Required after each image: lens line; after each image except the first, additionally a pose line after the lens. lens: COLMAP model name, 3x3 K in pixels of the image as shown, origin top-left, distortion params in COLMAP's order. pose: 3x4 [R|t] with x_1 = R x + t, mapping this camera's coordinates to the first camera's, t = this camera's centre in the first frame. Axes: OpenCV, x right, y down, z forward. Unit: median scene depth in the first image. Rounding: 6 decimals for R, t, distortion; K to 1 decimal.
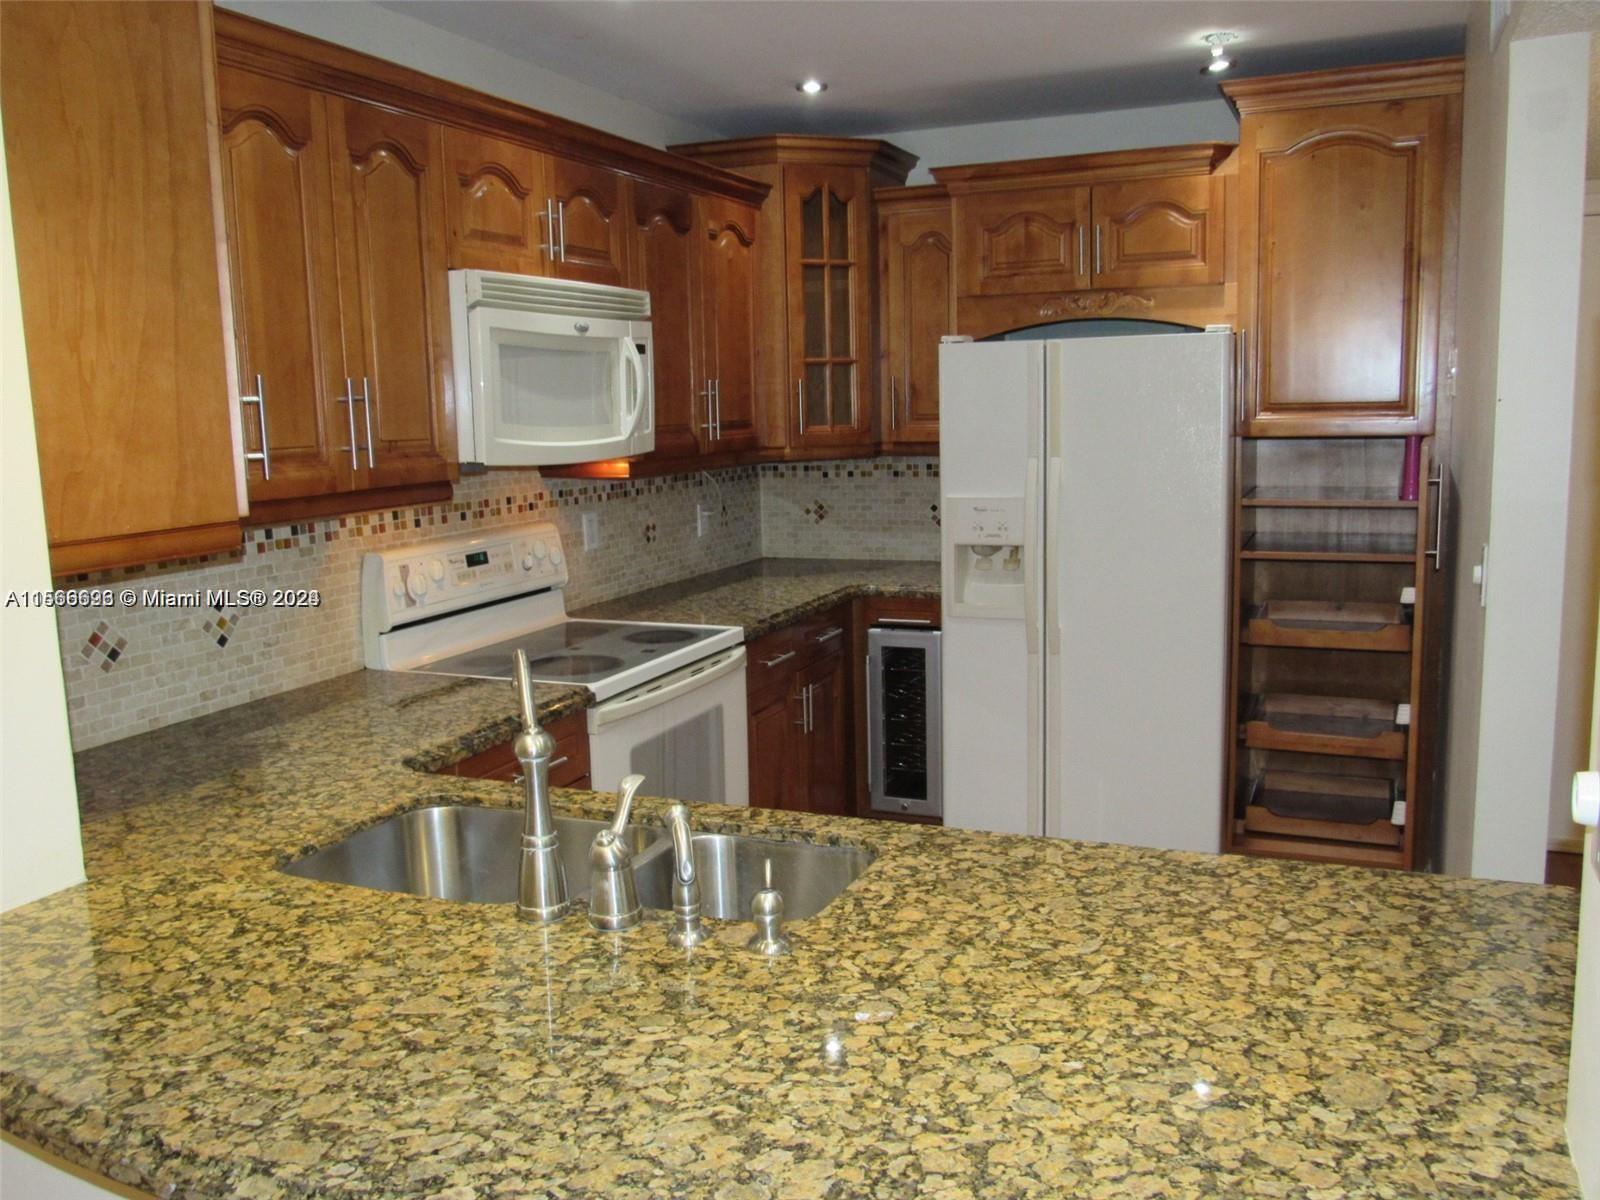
lens RADIAL K [[1317.3, 0, 800.0], [0, 1317.3, 600.0], [0, 0, 1]] dist [-0.030232, -0.002115]
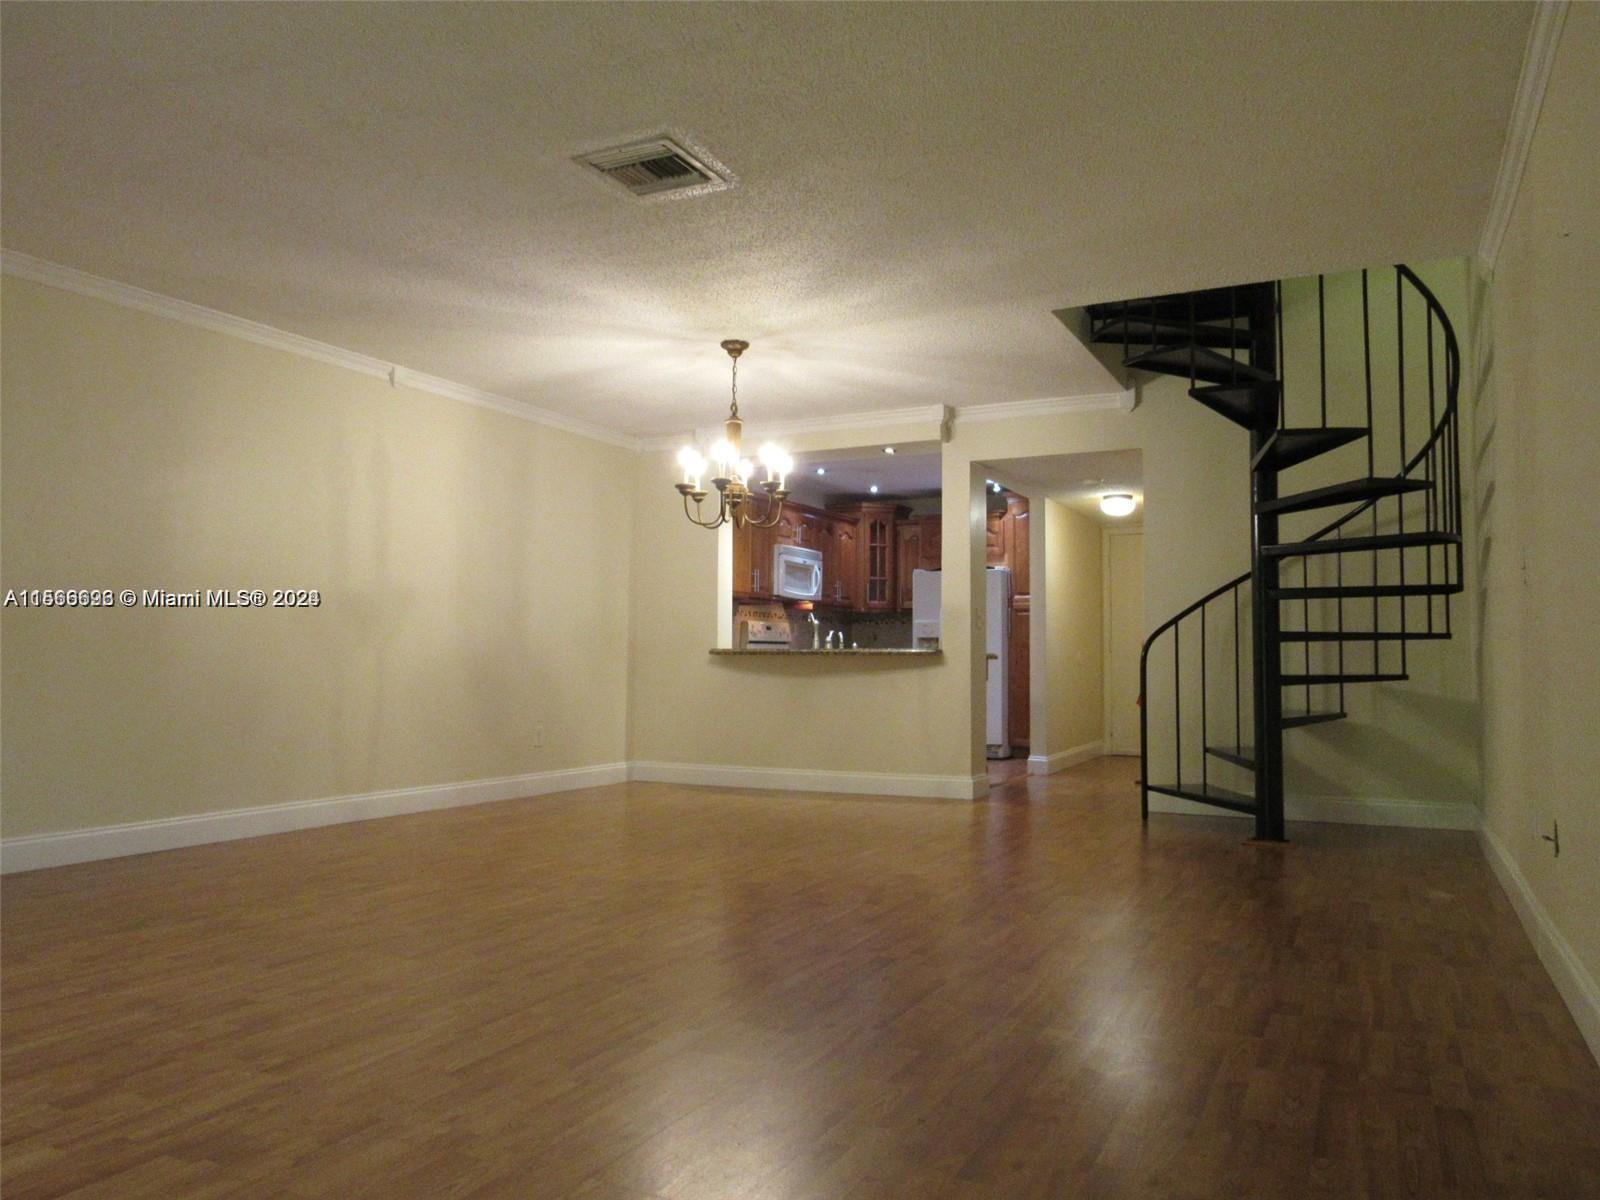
lens RADIAL K [[1139.1, 0, 800.0], [0, 1139.1, 600.0], [0, 0, 1]] dist [-0.022276, 0.004479]
pose [[0.996948, 0.027198, -0.073179, 0.039938], [-0.041449, 0.978732, -0.200912, 0.428398], [0.066158, 0.203332, 0.976872, -1.654517]]
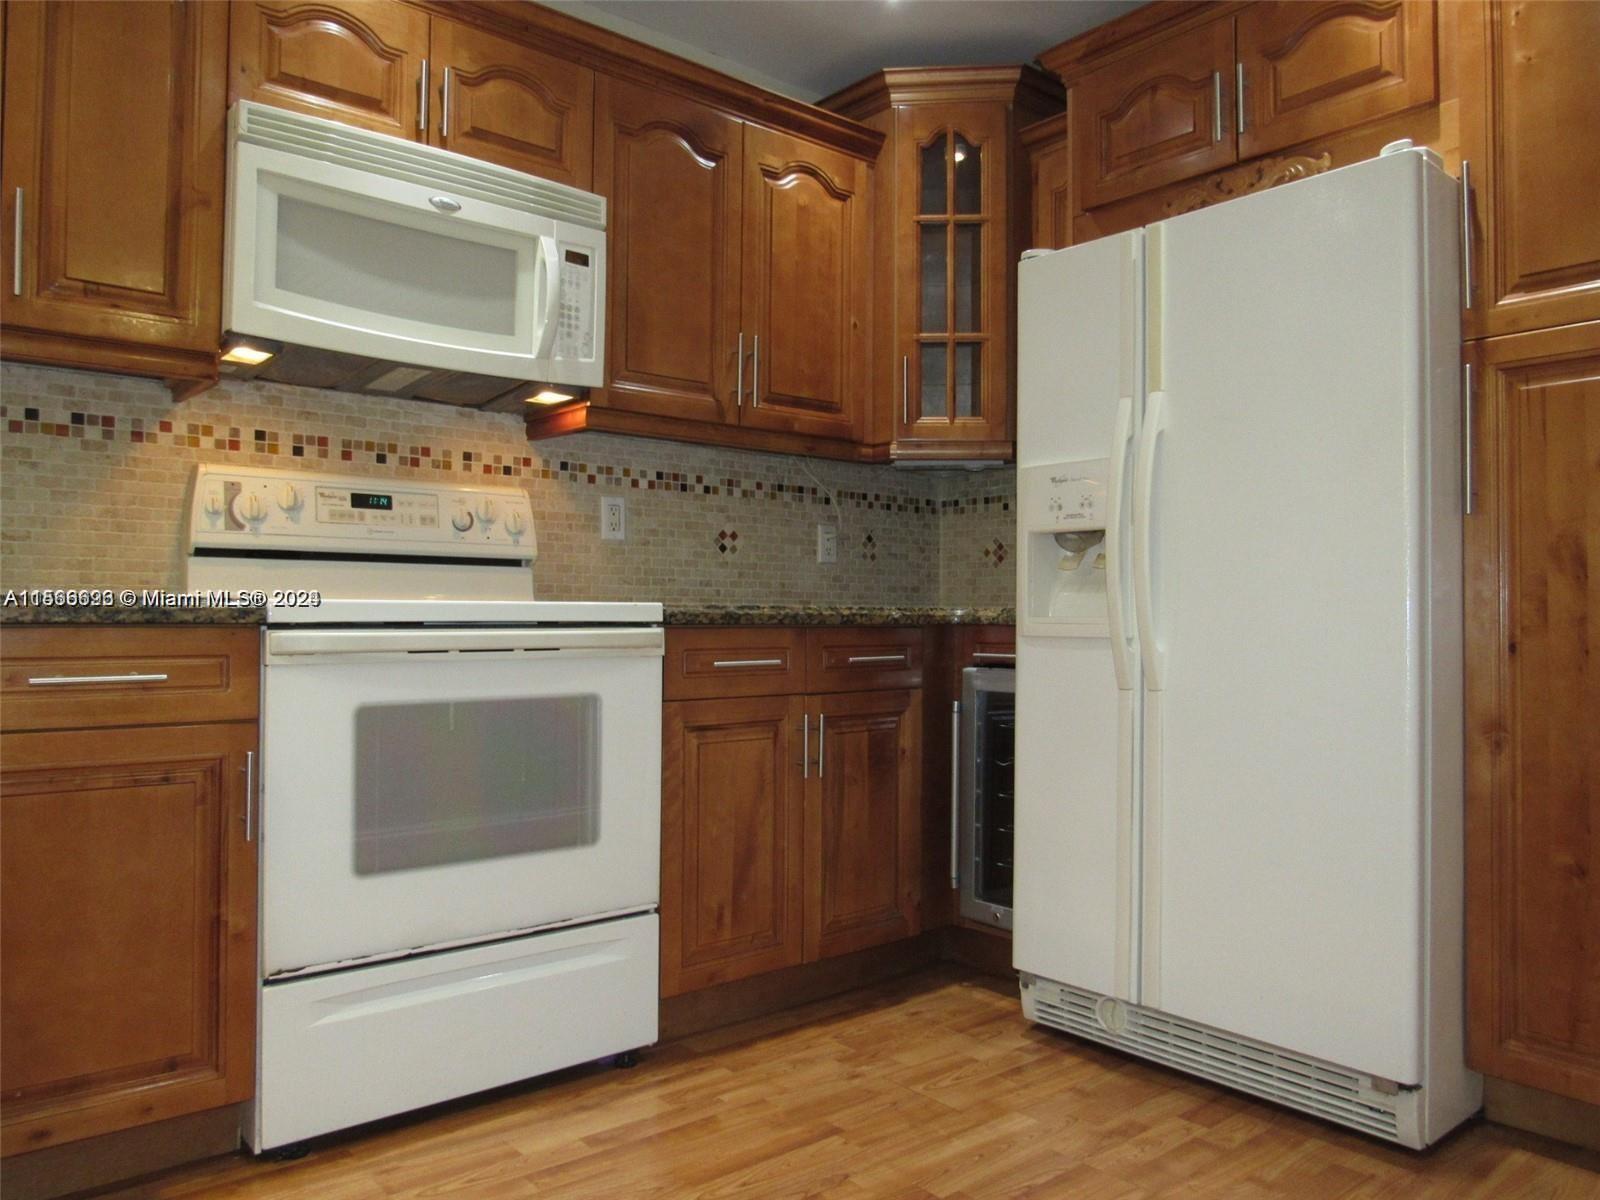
lens RADIAL K [[1139.1, 0, 800.0], [0, 1139.1, 600.0], [0, 0, 1]] dist [-0.022276, 0.004479]
pose [[0.888929, 0.026836, -0.457257, 0.305010], [-0.099192, 0.985872, -0.134972, 0.093095], [0.447175, 0.165337, 0.879033, 0.434027]]
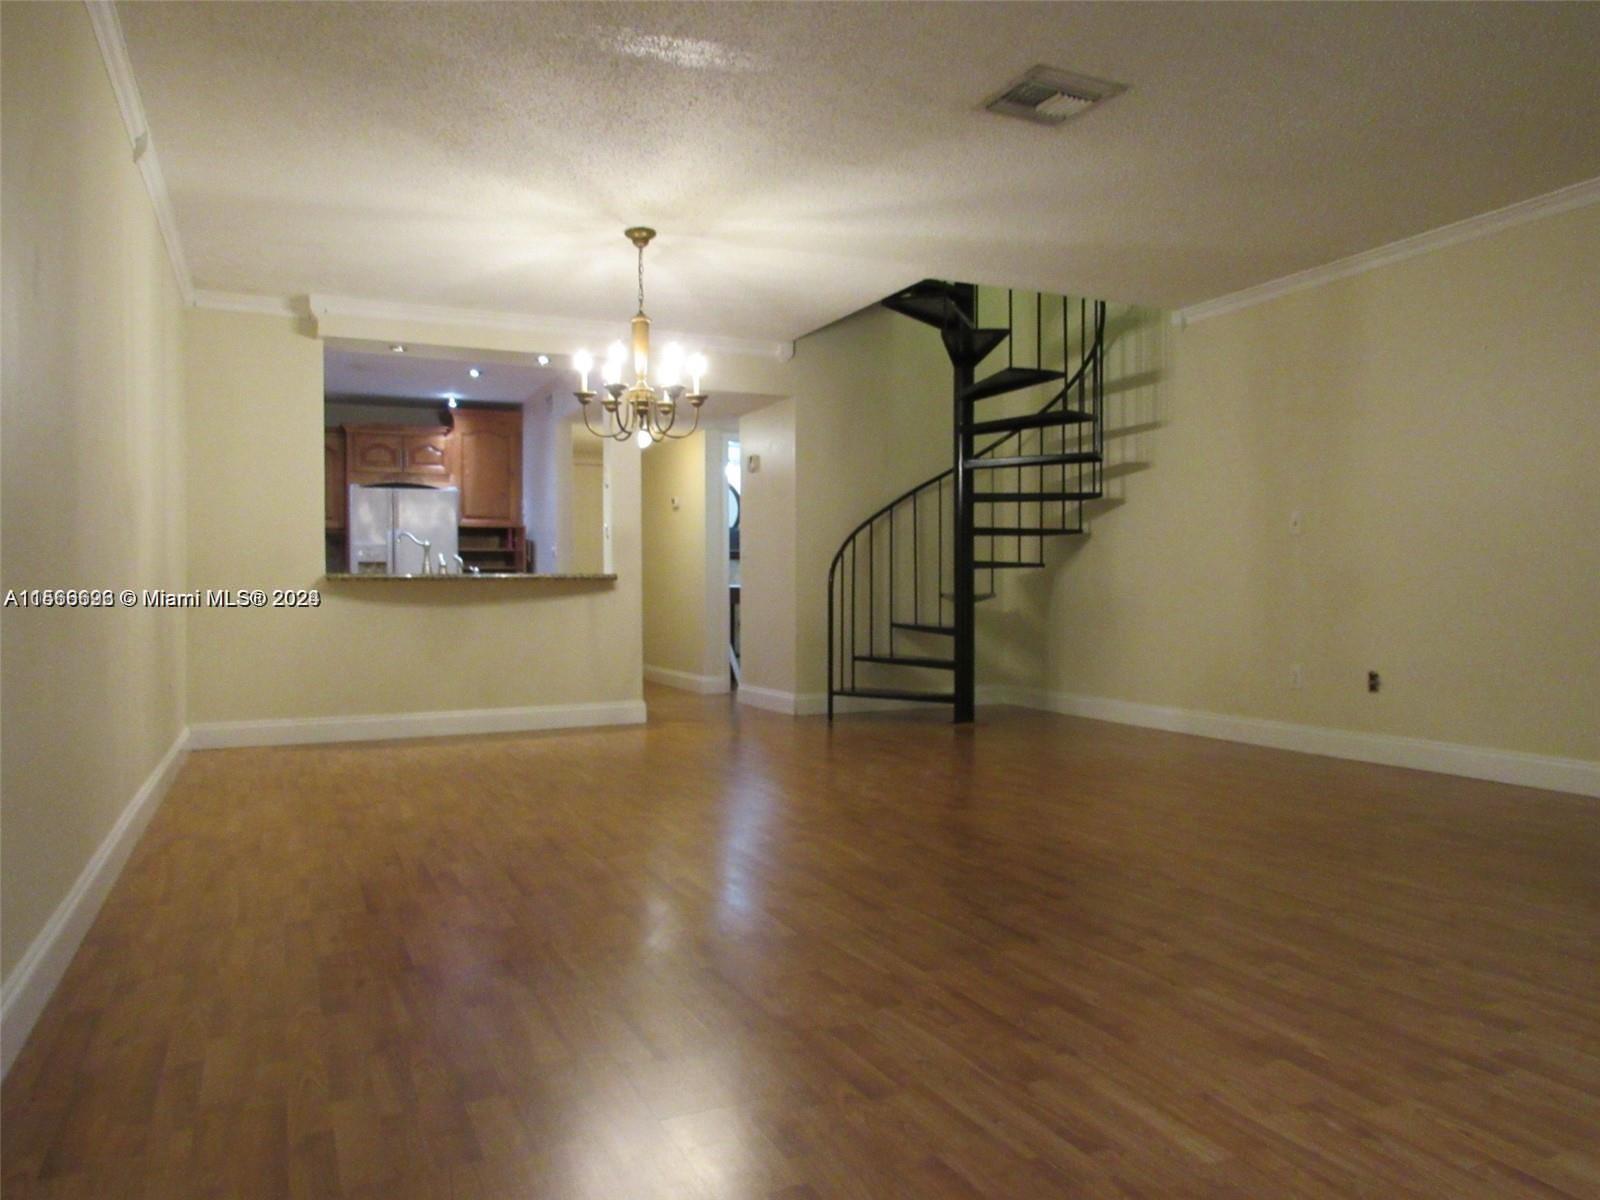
lens RADIAL K [[1139.1, 0, 800.0], [0, 1139.1, 600.0], [0, 0, 1]] dist [-0.022276, 0.004479]
pose [[0.674062, 0.014293, 0.738537, -1.023104], [0.098959, 0.989053, -0.109462, 0.392603], [-0.732016, 0.146869, 0.665268, -1.223009]]
